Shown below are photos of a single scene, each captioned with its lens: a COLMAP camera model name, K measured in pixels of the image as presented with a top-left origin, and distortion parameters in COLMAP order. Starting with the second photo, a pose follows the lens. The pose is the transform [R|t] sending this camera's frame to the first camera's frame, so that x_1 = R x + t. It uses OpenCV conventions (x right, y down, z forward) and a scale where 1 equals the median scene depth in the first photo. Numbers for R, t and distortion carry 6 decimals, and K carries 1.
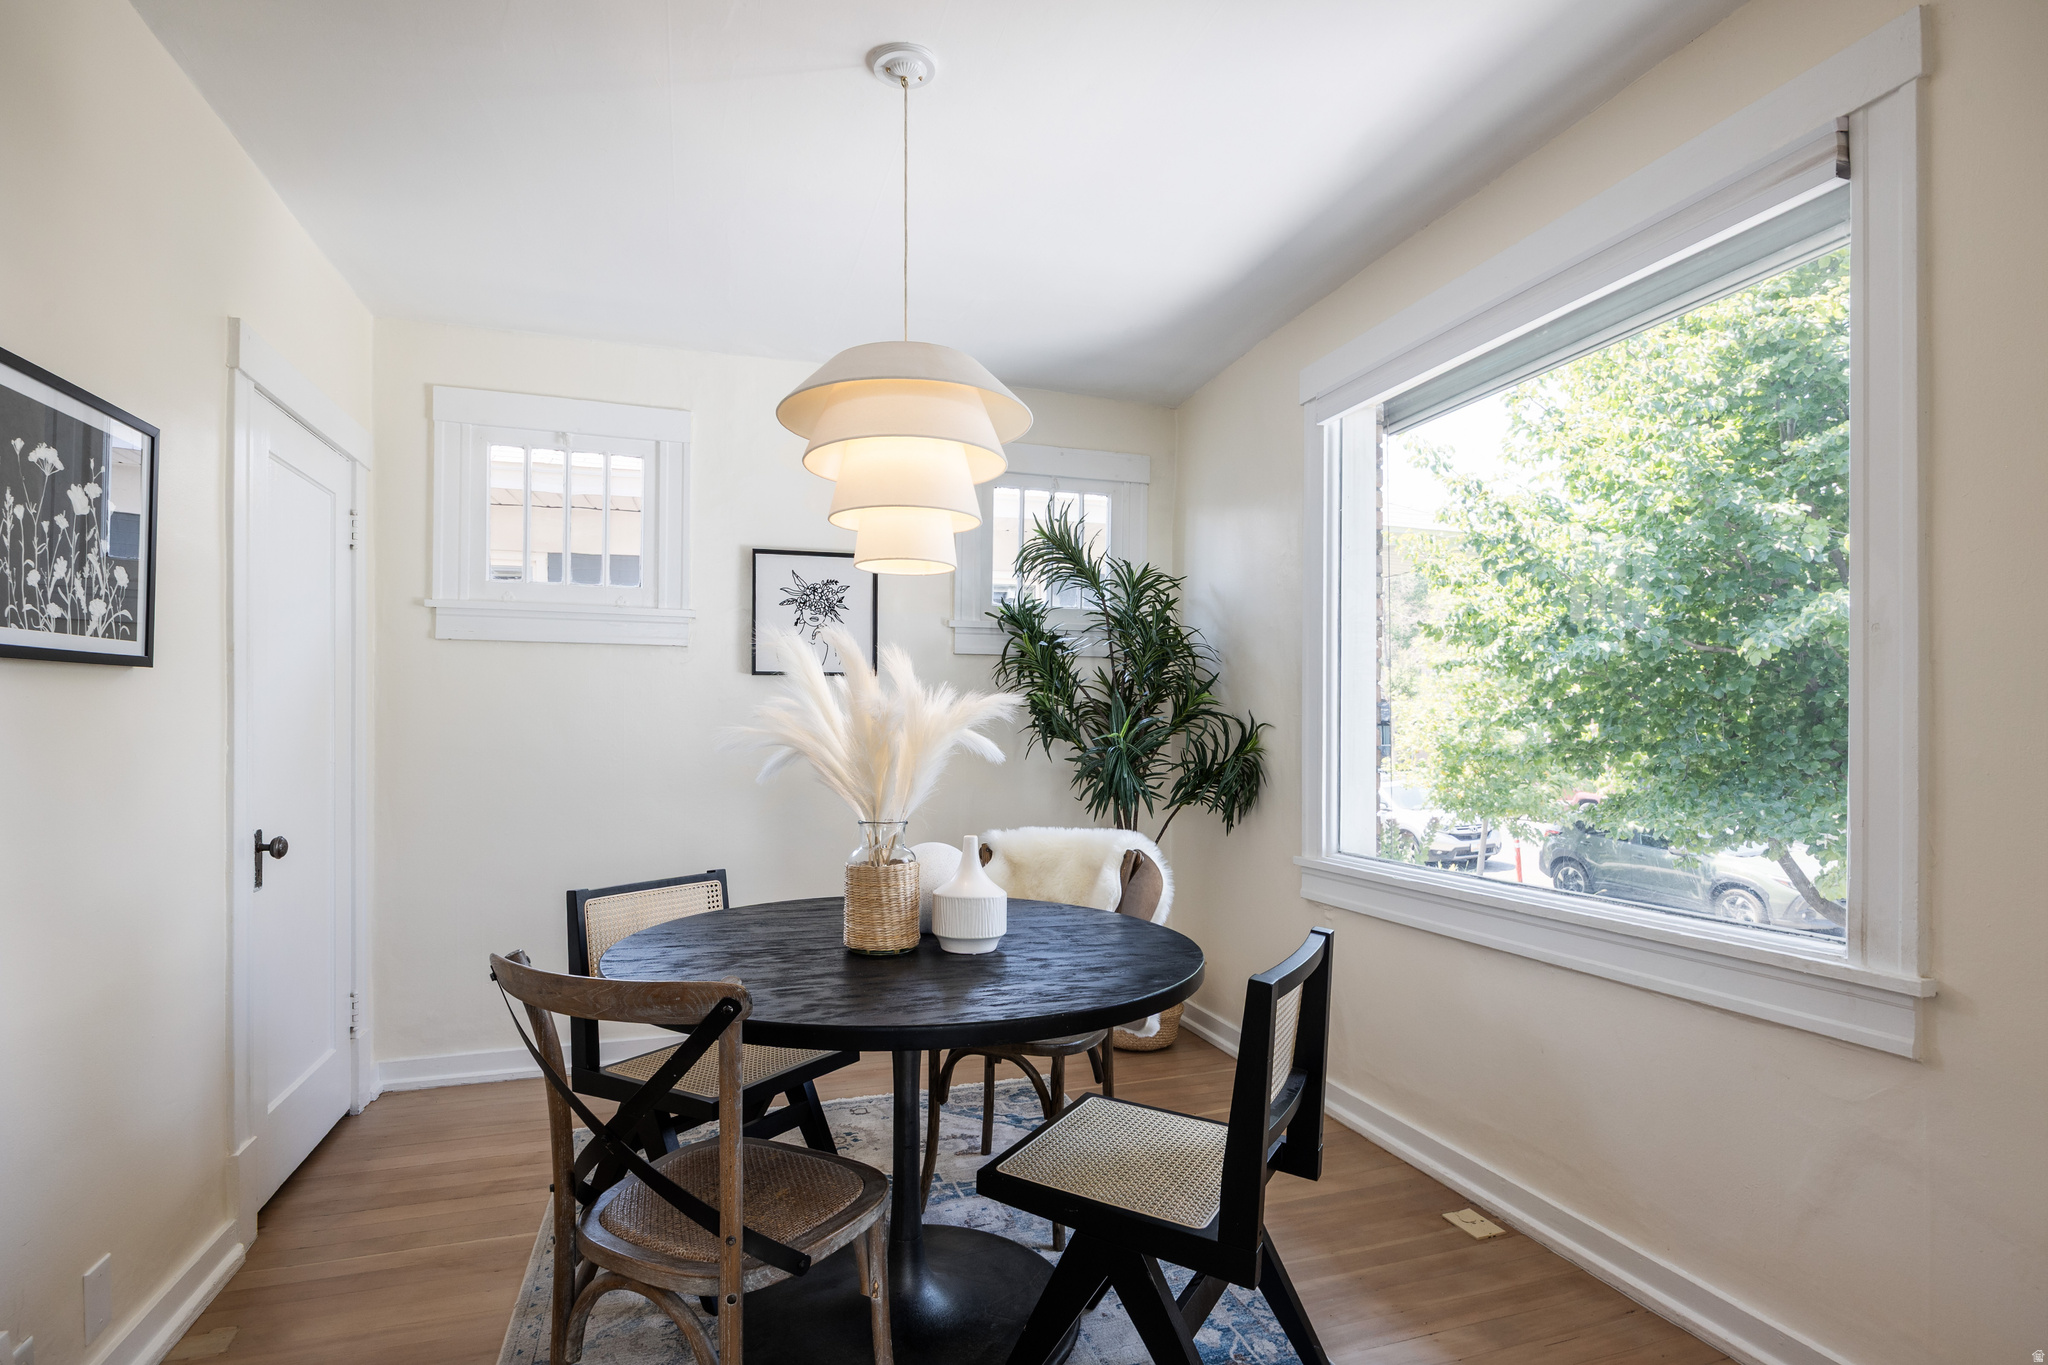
lens RADIAL K [[968.9, 0, 989.3], [0, 968.9, 716.5], [0, 0, 1]] dist [-0.011033, -0.000650]
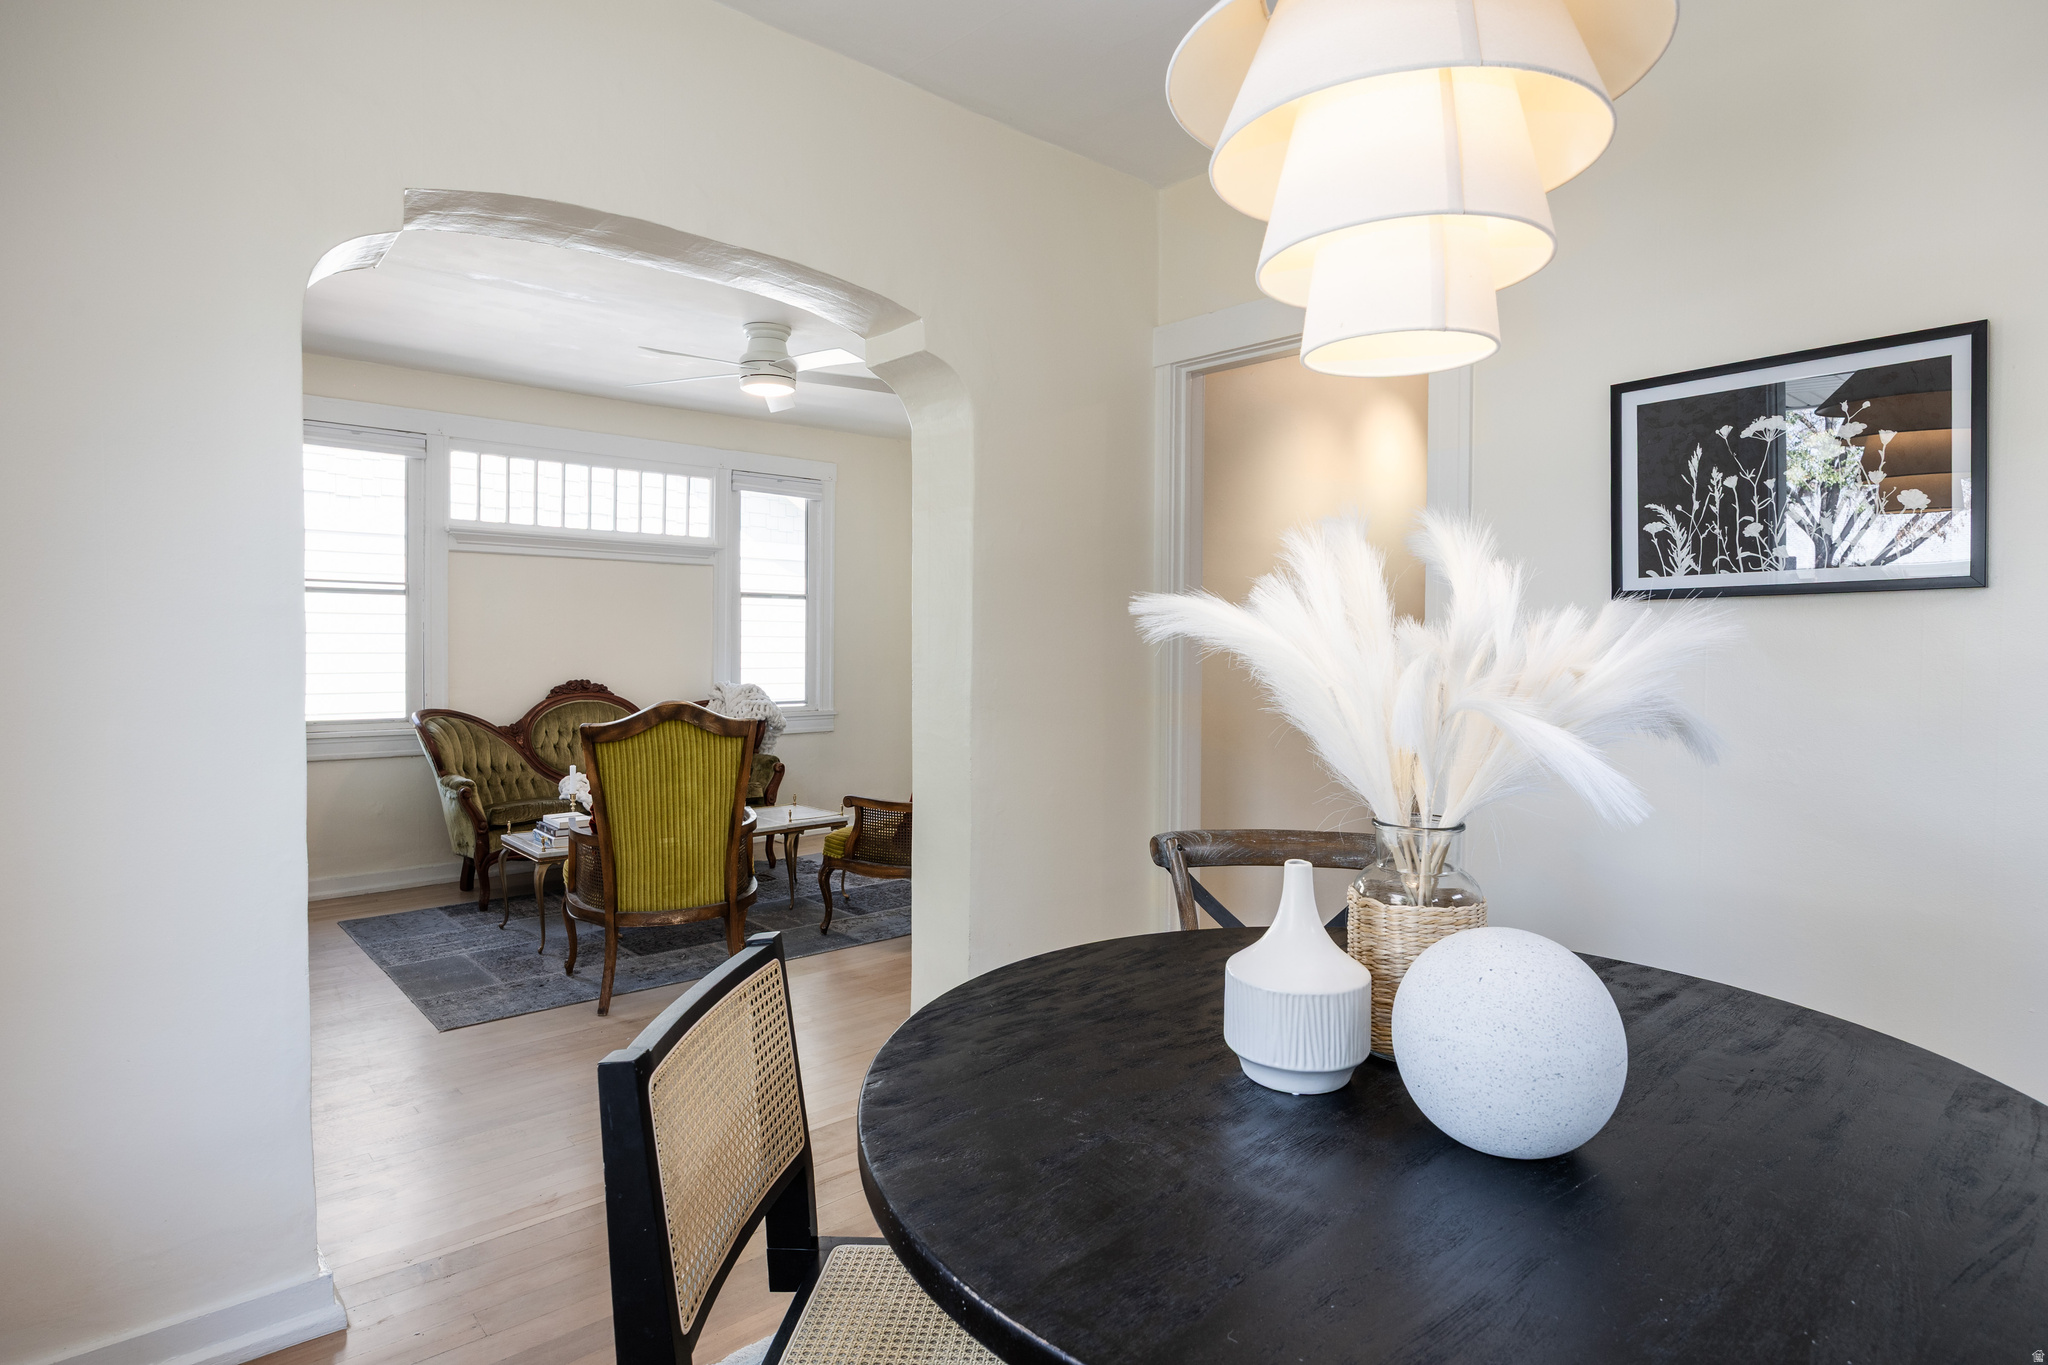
lens RADIAL K [[1080.9, 0, 1009.5], [0, 1080.9, 671.0], [0, 0, 1]] dist [-0.004733, -0.000832]
pose [[-0.911960, -0.004400, -0.410254, 0.397246], [-0.013005, 0.999750, 0.018186, 0.022329], [0.410072, 0.021921, -0.911790, 1.647597]]
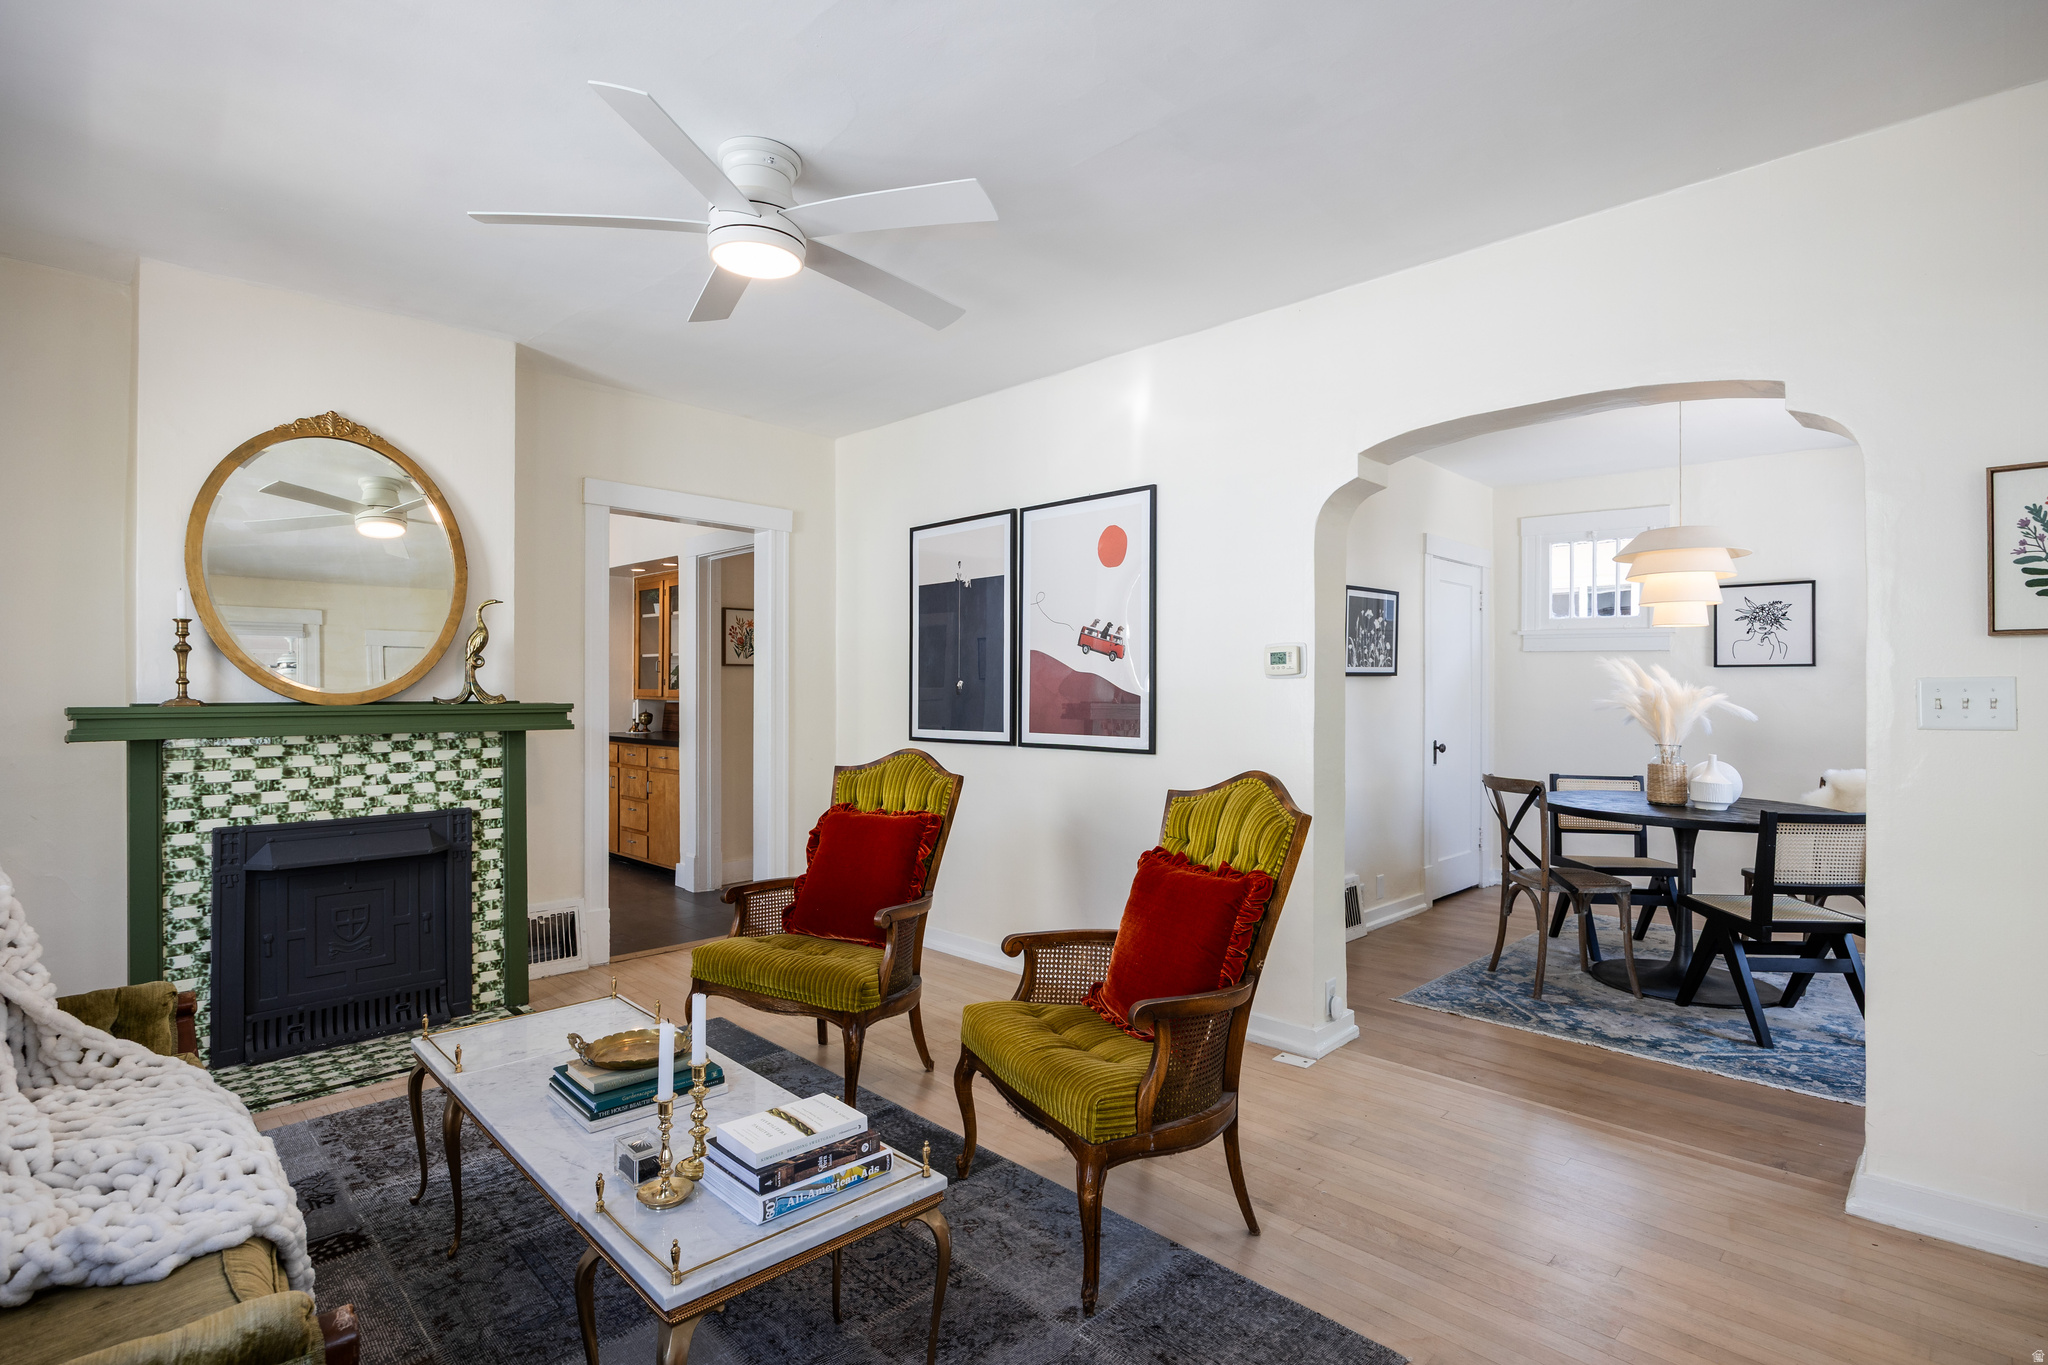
lens RADIAL K [[1019.1, 0, 1024.1], [0, 1019.1, 681.3], [0, 0, 1]] dist [-0.005018, -0.001167]
pose [[0.464204, -0.004687, -0.885716, 1.357894], [-0.003800, 0.999966, -0.007283, -0.009222], [0.885720, 0.006746, 0.464170, -1.453681]]
